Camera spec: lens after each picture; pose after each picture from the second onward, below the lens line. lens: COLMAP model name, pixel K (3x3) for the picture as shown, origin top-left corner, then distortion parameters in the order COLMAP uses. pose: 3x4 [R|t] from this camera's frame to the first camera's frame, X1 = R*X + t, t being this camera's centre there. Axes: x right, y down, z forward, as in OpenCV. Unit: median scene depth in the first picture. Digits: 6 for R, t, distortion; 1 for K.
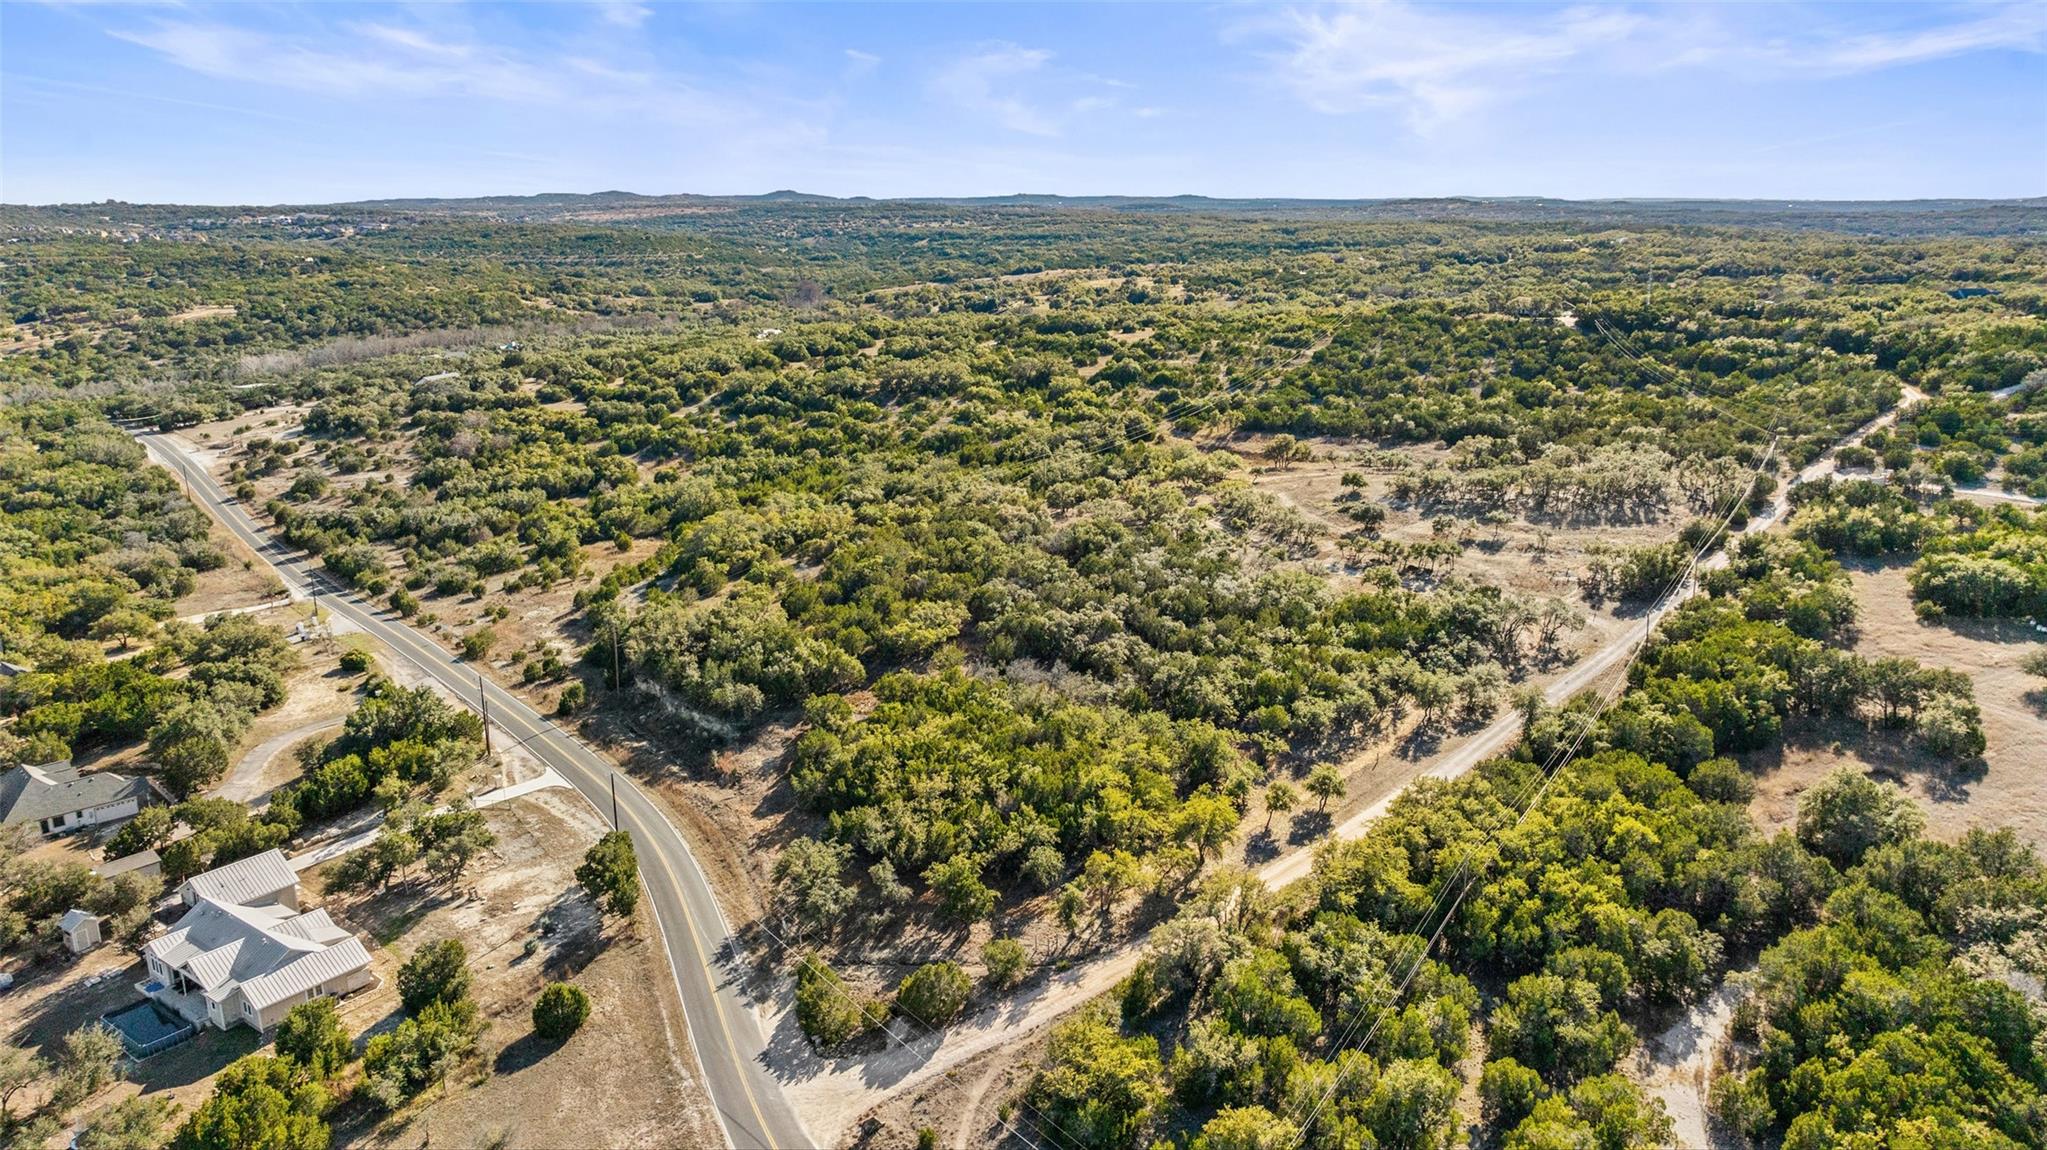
lens RADIAL K [[1456.9, 0, 1023.5], [0, 1456.9, 575.0], [0, 0, 1]] dist [-0.015592, -0.002570]
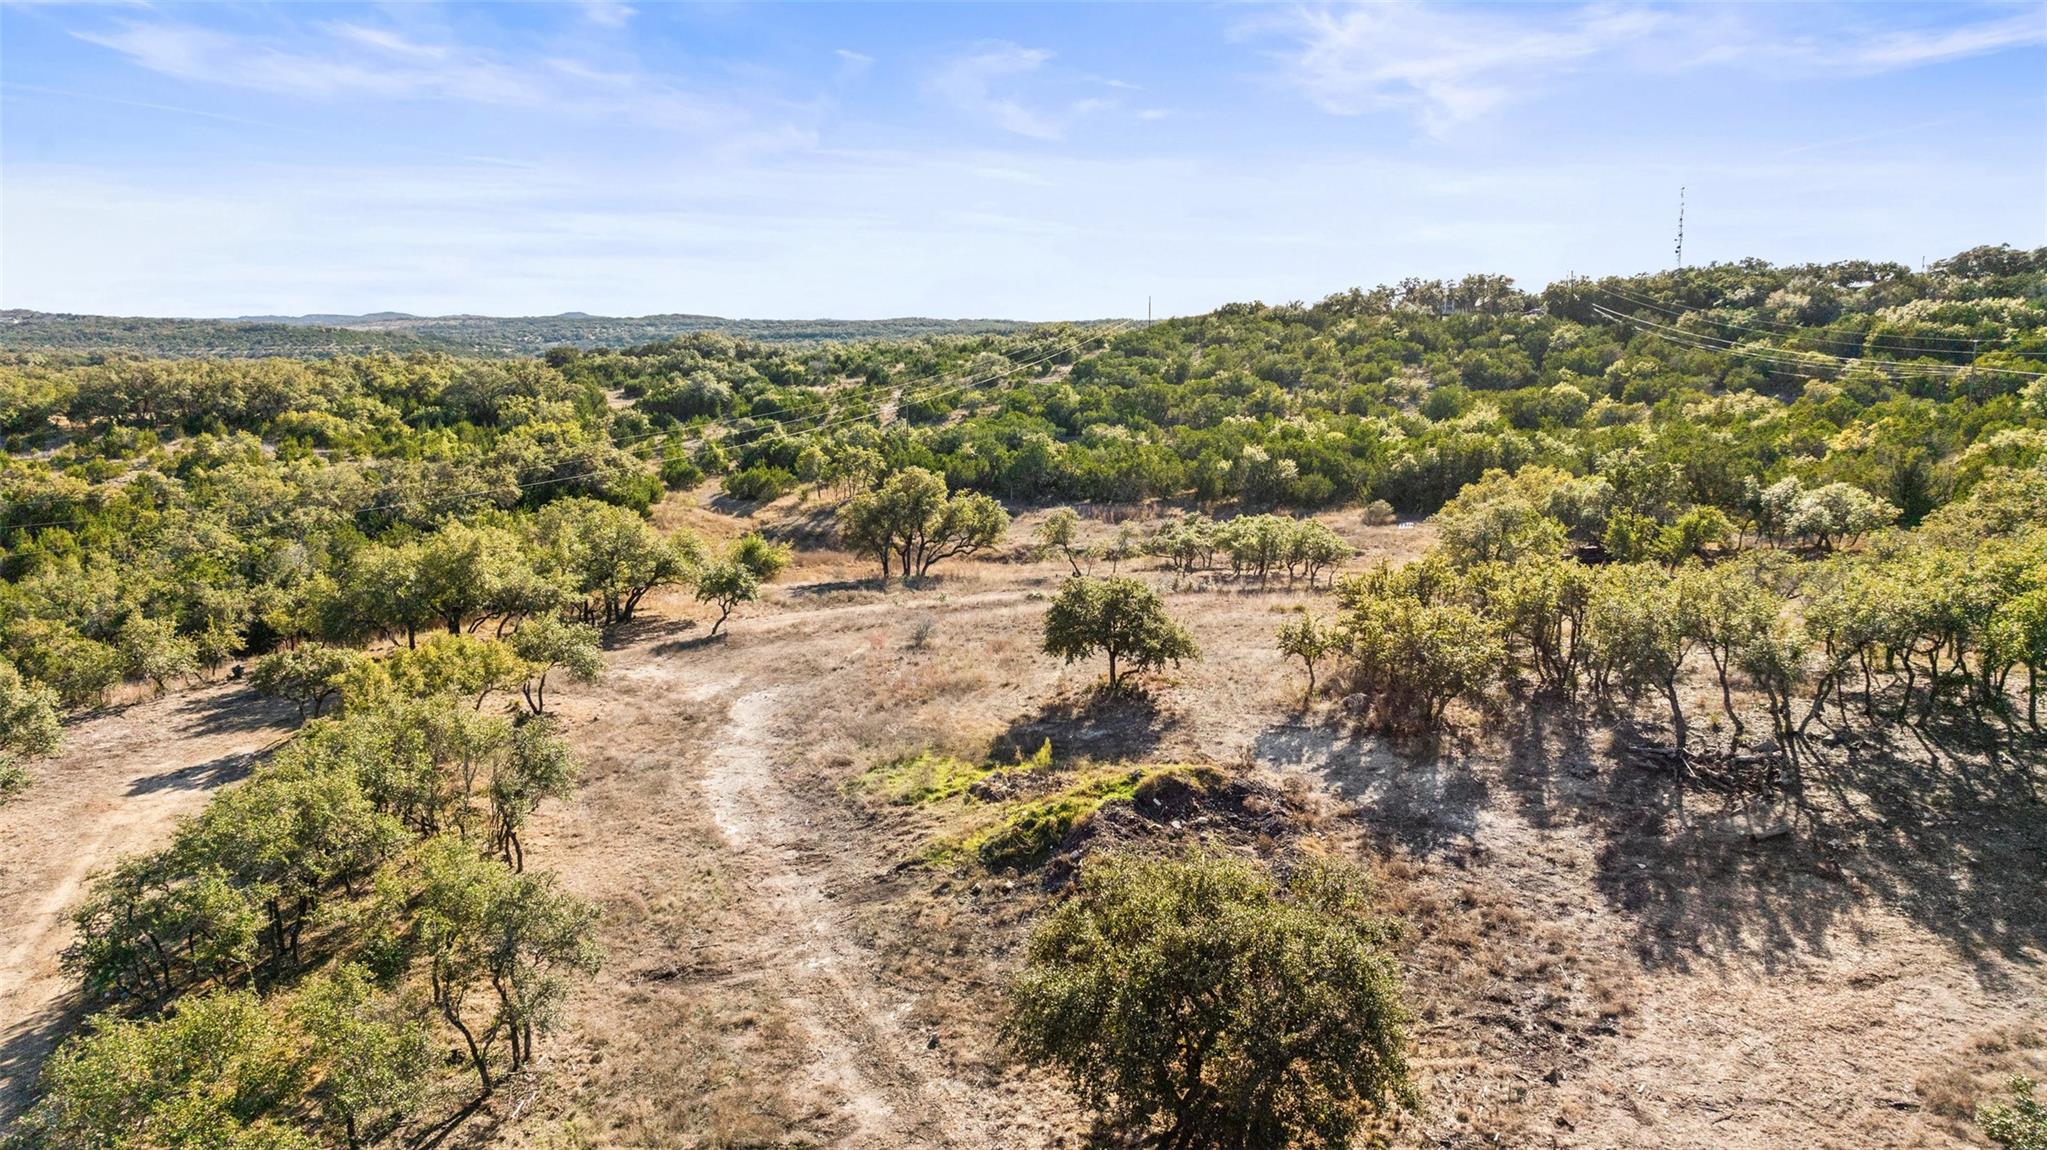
lens RADIAL K [[1456.9, 0, 1023.5], [0, 1456.9, 575.0], [0, 0, 1]] dist [-0.015592, -0.002570]
pose [[0.992390, -0.012547, 0.122495, 0.146671], [0.023379, 0.995899, -0.087394, -0.042109], [-0.120896, 0.089593, 0.988614, 0.621644]]
